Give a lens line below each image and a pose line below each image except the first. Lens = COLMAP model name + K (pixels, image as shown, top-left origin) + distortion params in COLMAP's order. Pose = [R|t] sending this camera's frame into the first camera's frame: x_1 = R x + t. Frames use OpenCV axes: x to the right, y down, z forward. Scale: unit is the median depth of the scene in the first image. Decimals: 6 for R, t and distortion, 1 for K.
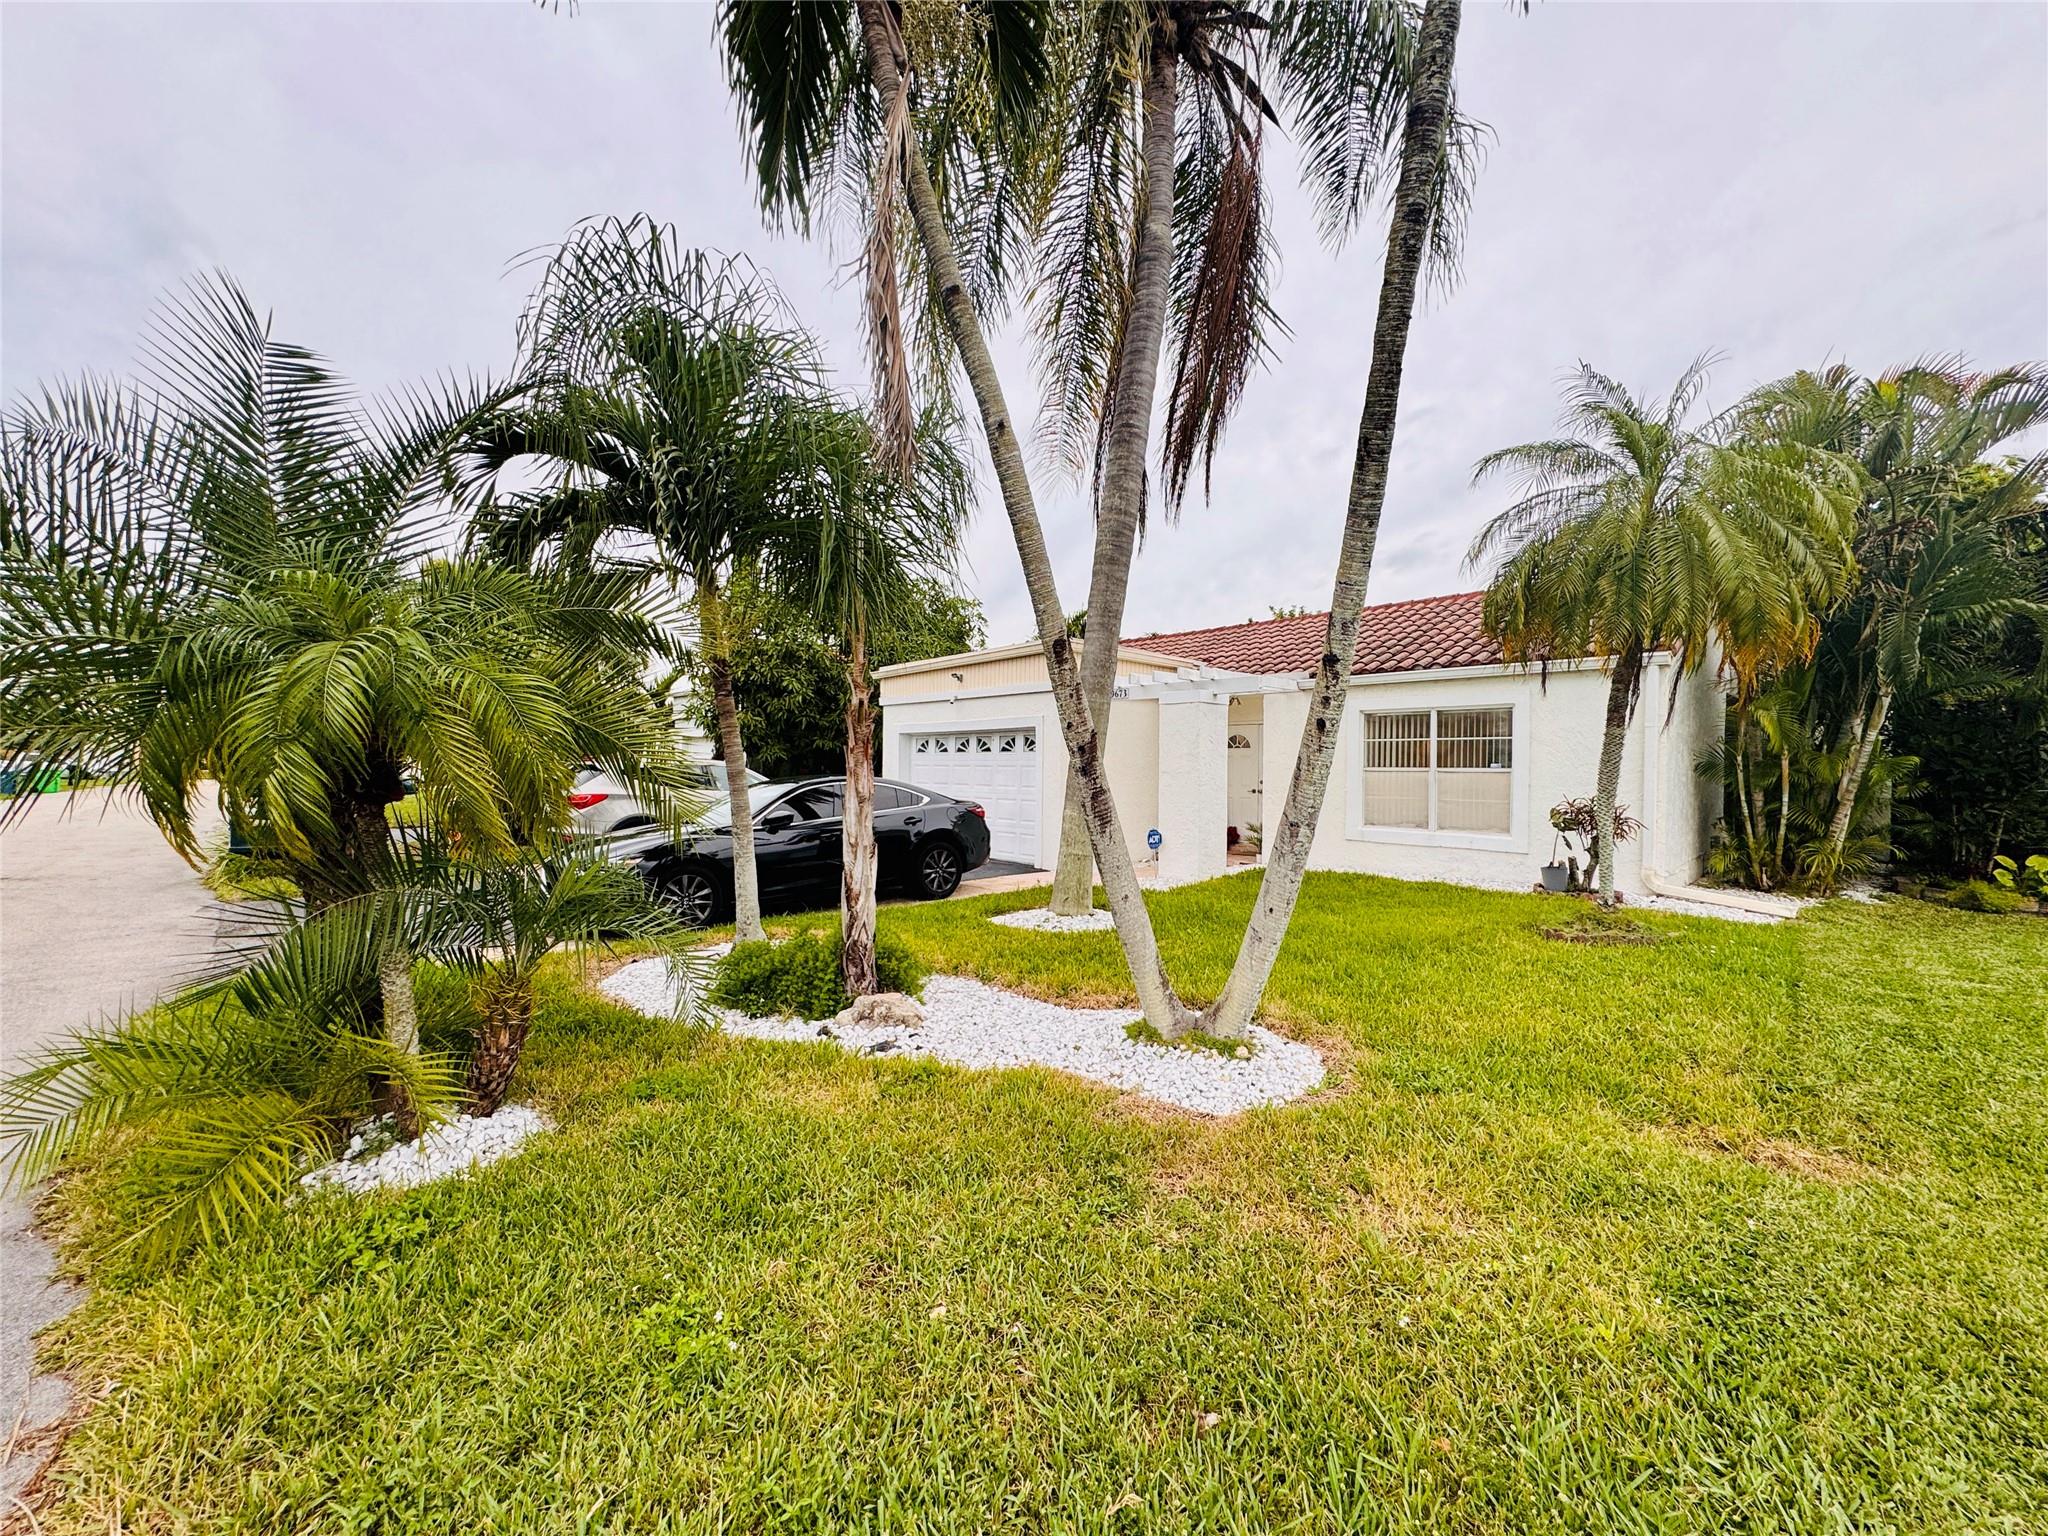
lens RADIAL K [[817.3, 0, 1024.0], [0, 817.3, 768.0], [0, 0, 1]] dist [-0.000586, 0.000227]
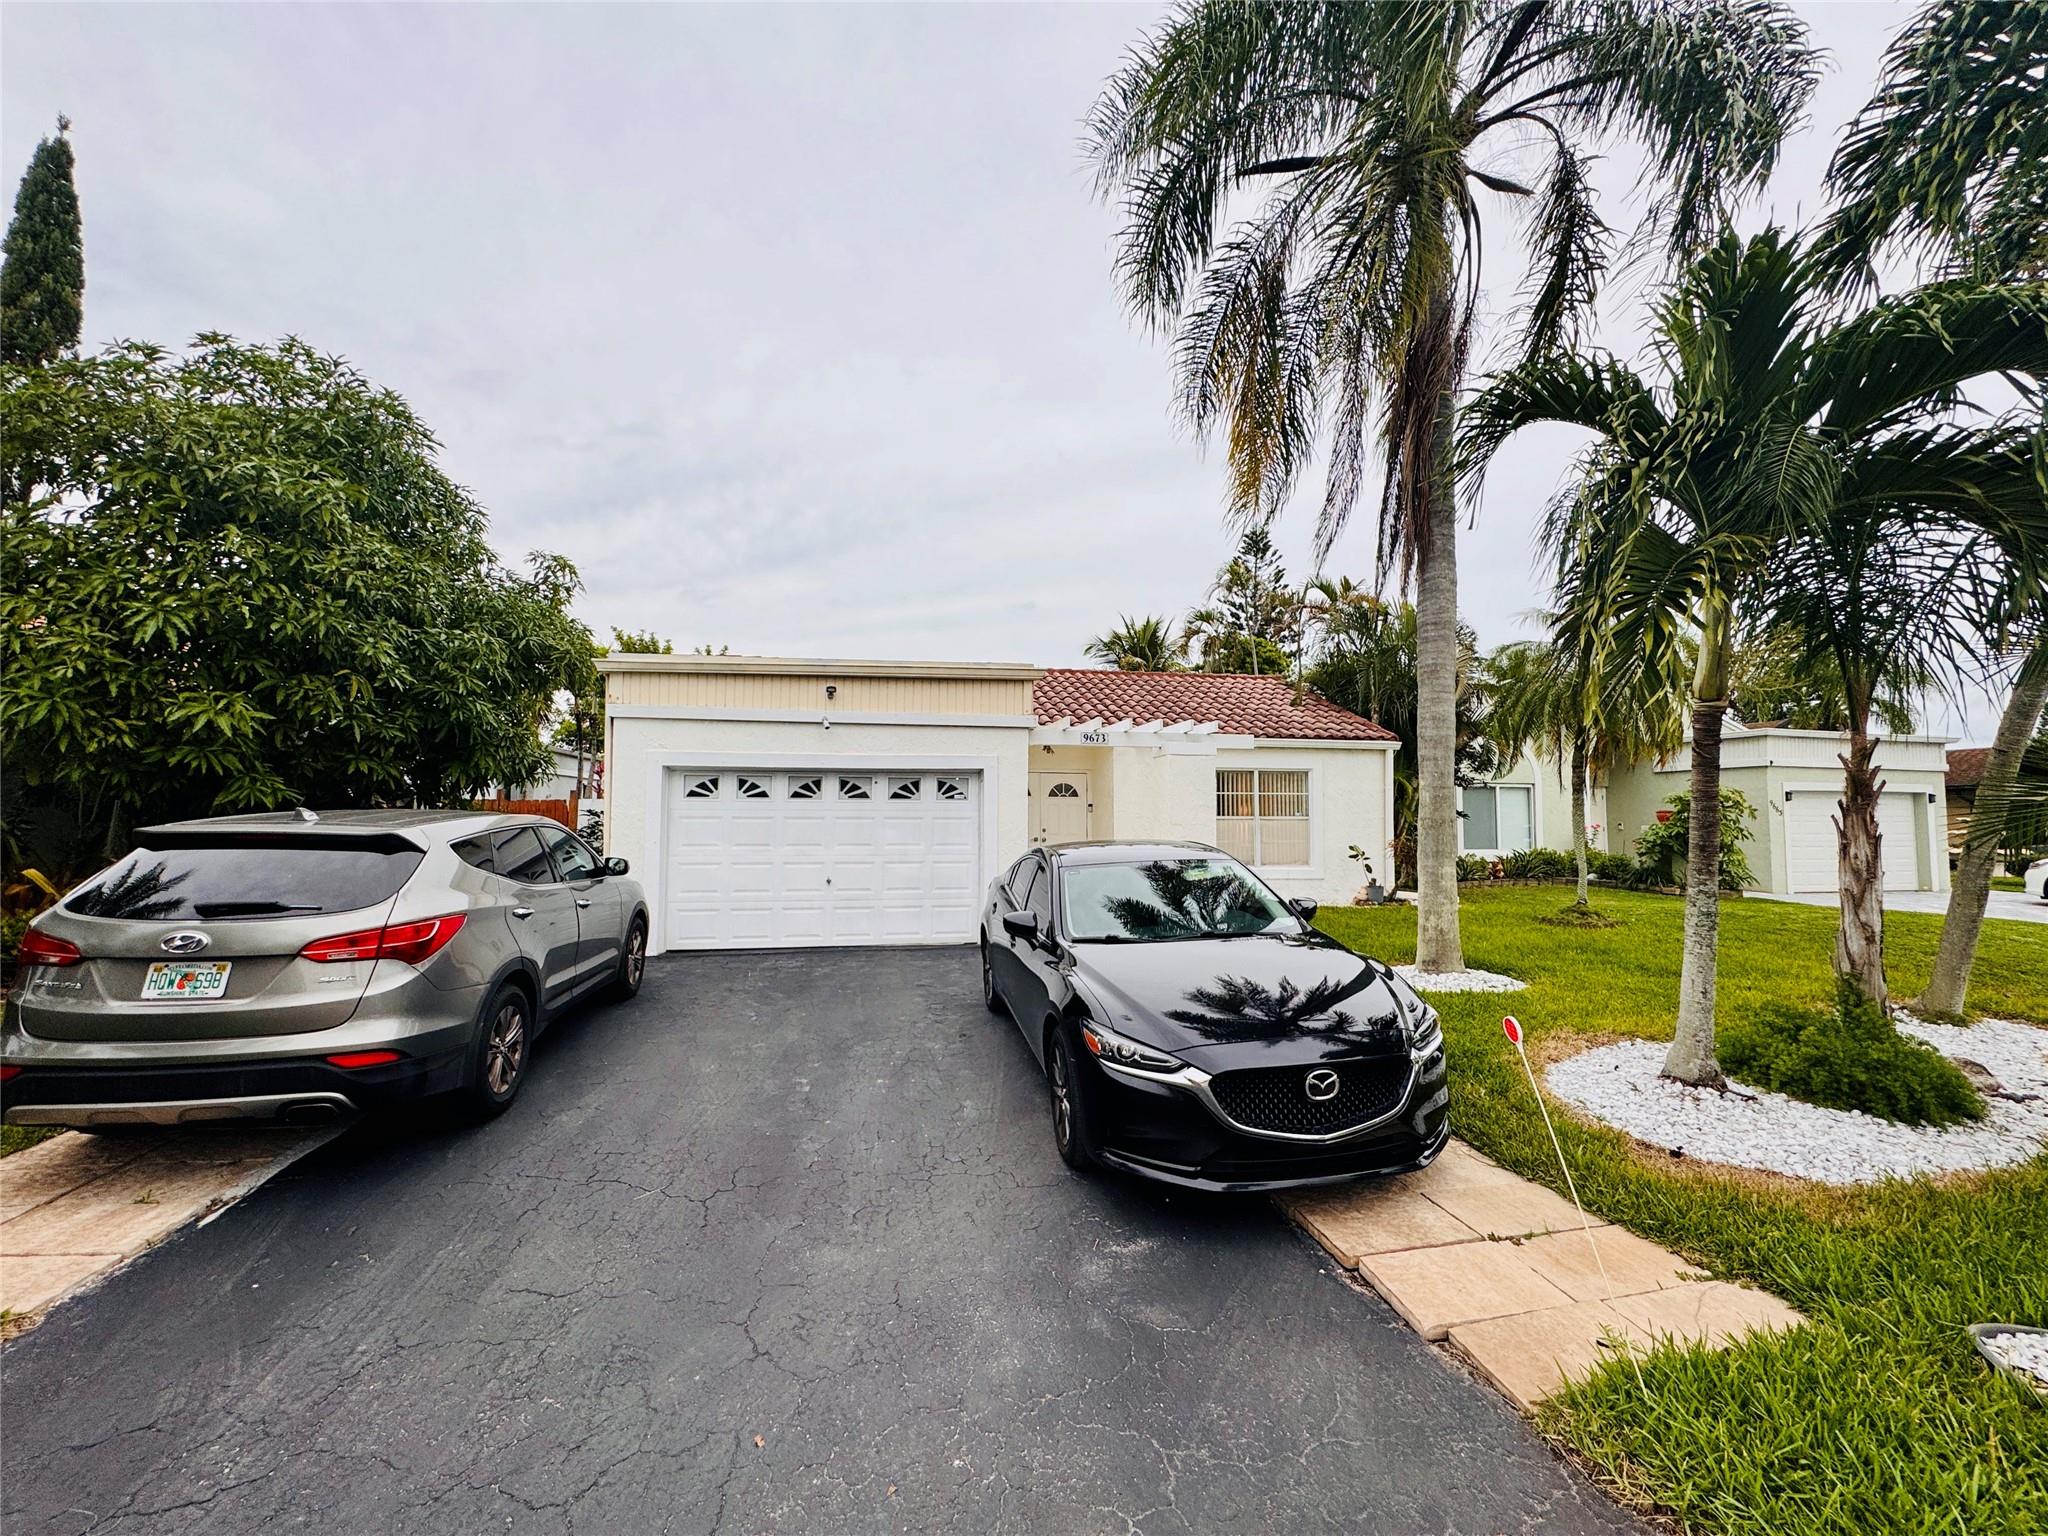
lens RADIAL K [[817.3, 0, 1024.0], [0, 817.3, 768.0], [0, 0, 1]] dist [-0.000586, 0.000227]
pose [[0.535188, 0.036251, 0.843955, -0.592167], [-0.000660, 0.999096, -0.042497, -0.016513], [-0.844733, 0.022186, 0.534728, 0.497061]]
